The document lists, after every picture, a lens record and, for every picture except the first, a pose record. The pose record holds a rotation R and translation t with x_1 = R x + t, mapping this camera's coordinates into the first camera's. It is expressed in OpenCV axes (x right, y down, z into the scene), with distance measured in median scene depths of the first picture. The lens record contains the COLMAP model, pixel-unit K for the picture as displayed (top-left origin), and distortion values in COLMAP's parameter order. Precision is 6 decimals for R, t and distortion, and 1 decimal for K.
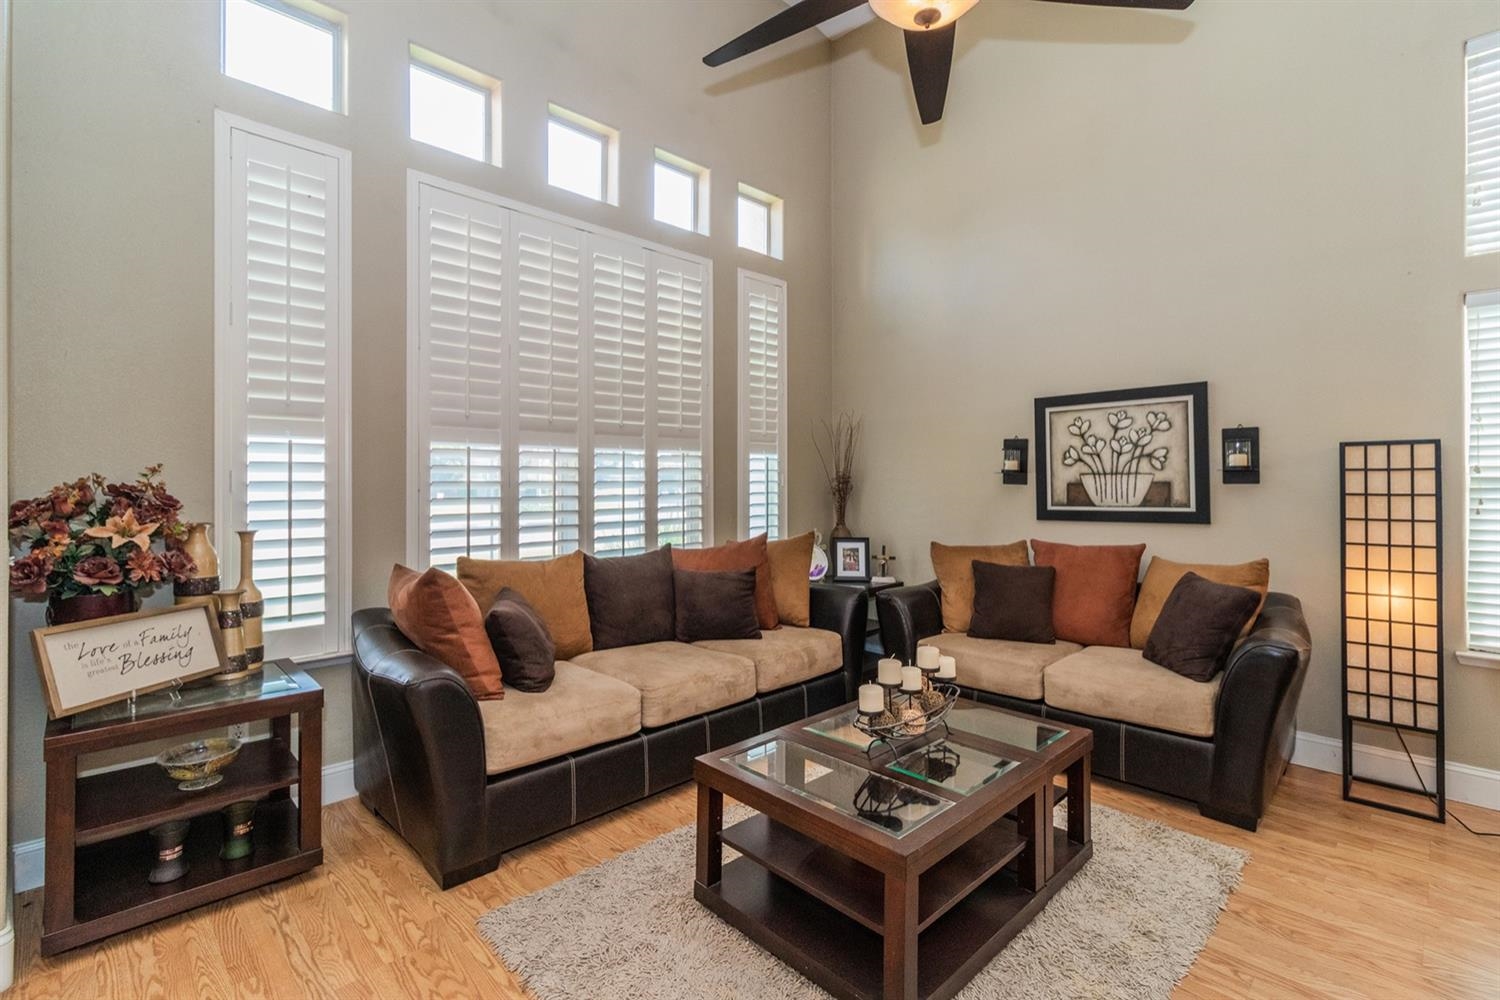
lens RADIAL K [[692.0, 0, 745.9], [0, 692.0, 478.5], [0, 0, 1]] dist [0.002686, 0.000774]
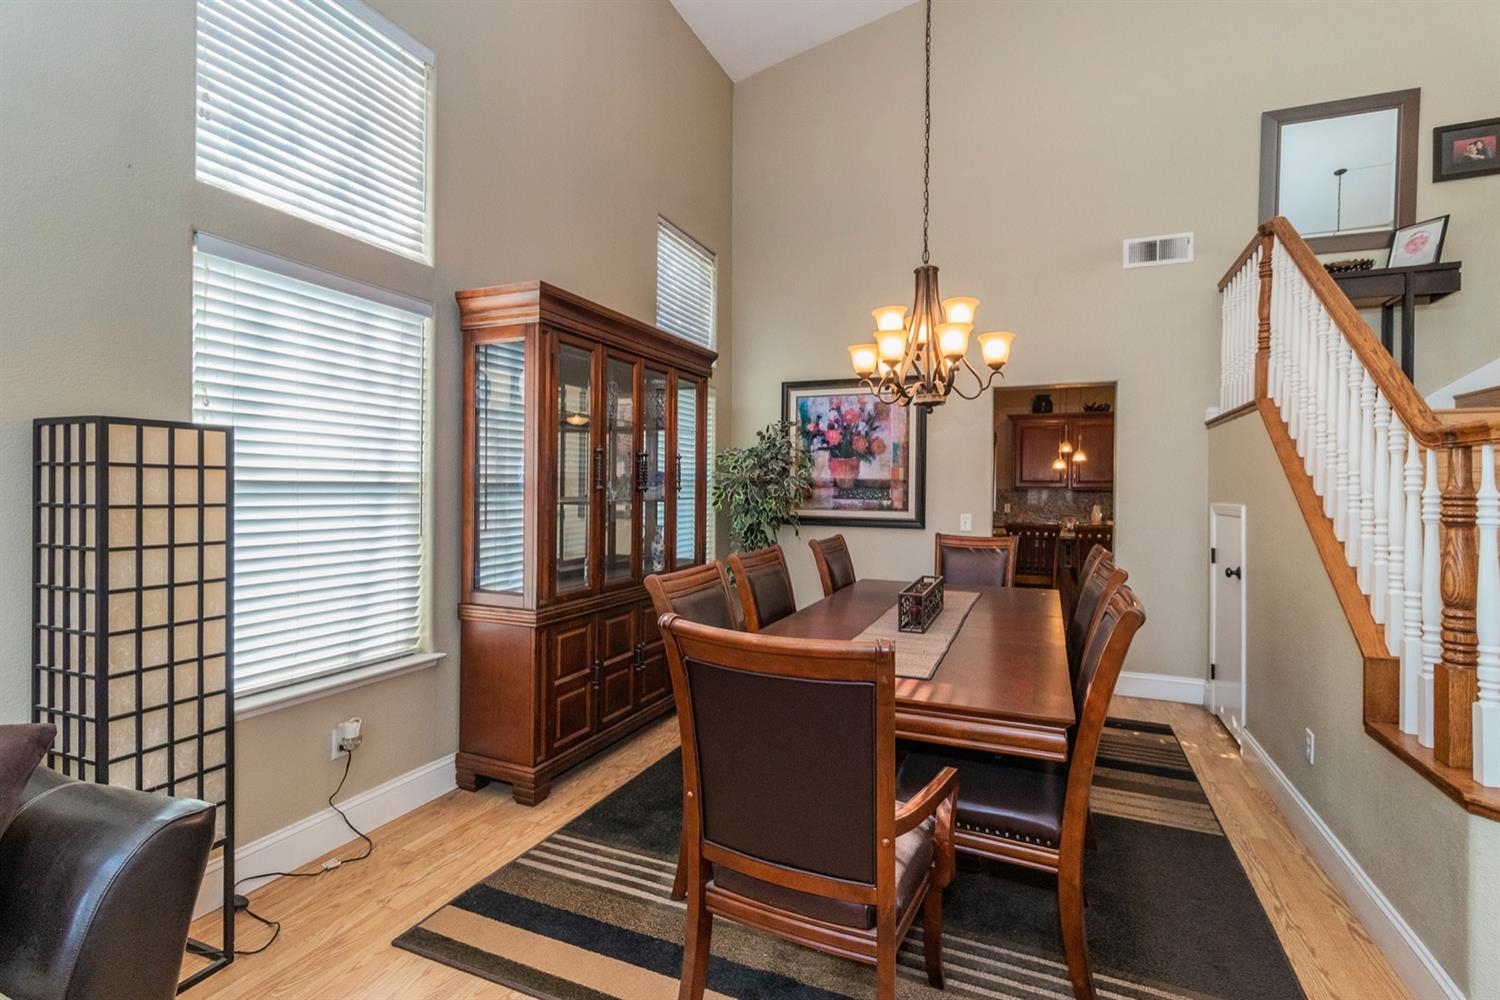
lens RADIAL K [[692.0, 0, 747.3], [0, 692.0, 491.8], [0, 0, 1]] dist [0.002686, 0.000774]
pose [[-0.380952, -0.004913, 0.924582, 0.105431], [-0.009056, 0.999958, 0.001582, 0.003204], [-0.924551, -0.007770, -0.380980, 0.576626]]
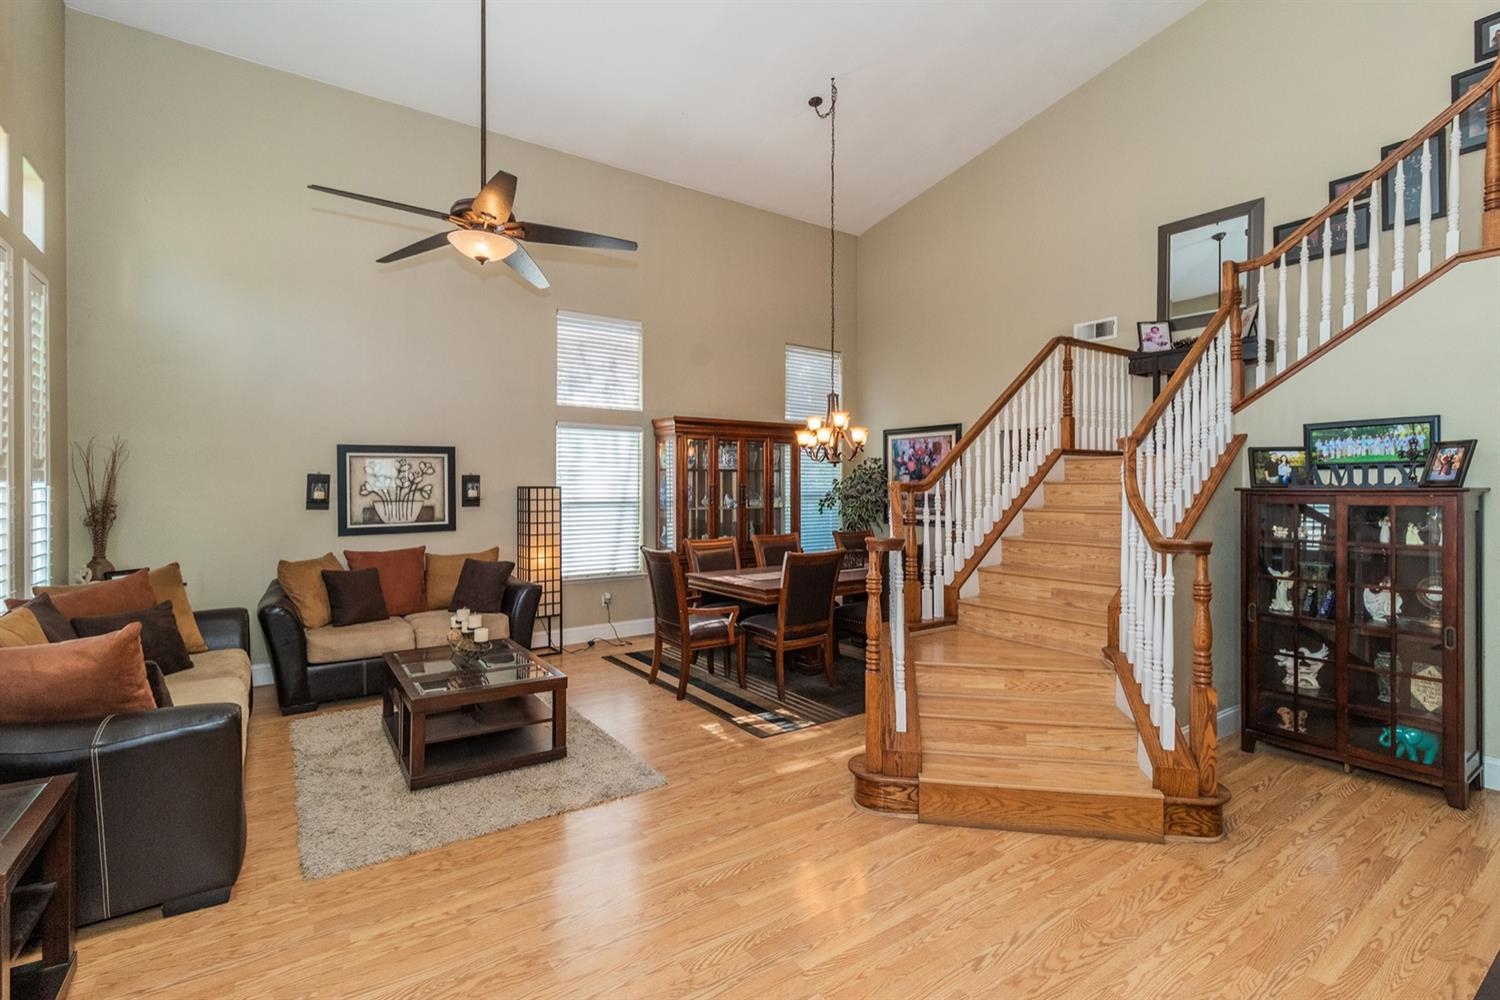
lens RADIAL K [[692.0, 0, 751.4], [0, 692.0, 496.3], [0, 0, 1]] dist [0.002686, 0.000774]
pose [[0.161791, -0.008662, 0.986787, -0.846843], [-0.001692, 0.999958, 0.009055, -0.033718], [-0.986824, -0.003134, 0.161770, 0.008561]]
